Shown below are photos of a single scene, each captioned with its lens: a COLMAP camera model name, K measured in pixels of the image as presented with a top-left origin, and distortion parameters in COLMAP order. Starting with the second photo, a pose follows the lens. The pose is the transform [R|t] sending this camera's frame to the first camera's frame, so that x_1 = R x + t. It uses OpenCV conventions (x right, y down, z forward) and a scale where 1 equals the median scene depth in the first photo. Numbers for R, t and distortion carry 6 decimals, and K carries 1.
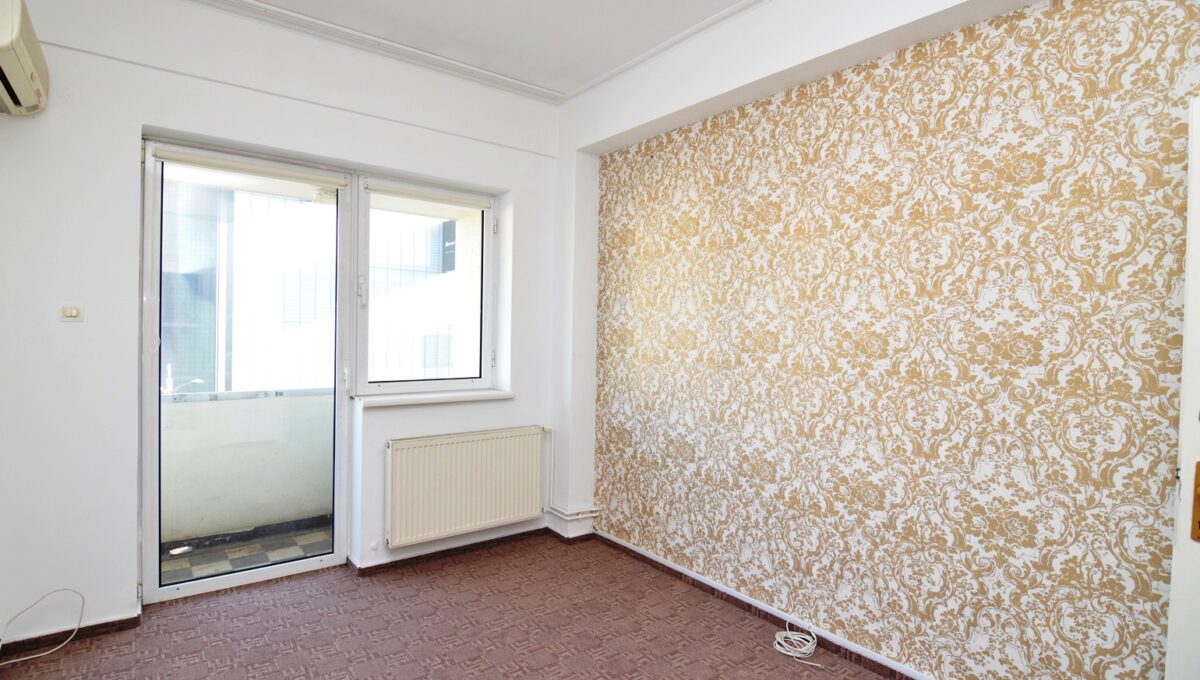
lens RADIAL K [[591.2, 0, 578.6], [0, 591.2, 337.8], [0, 0, 1]] dist [-0.000608, -0.015062]
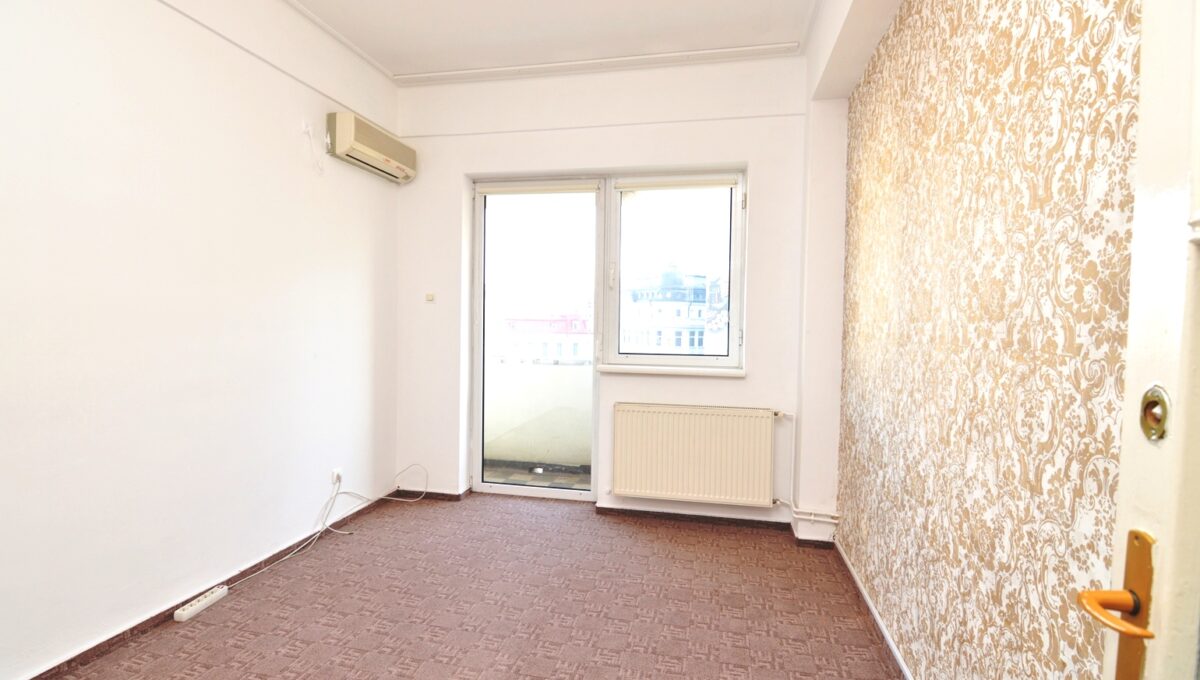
lens RADIAL K [[585.8, 0, 593.3], [0, 585.8, 338.9], [0, 0, 1]] dist [-0.004822, -0.011701]
pose [[0.648174, 0.015074, -0.761343, 0.568348], [-0.014211, 0.999869, 0.007698, 0.044572], [0.761360, 0.005829, 0.648303, 0.240845]]
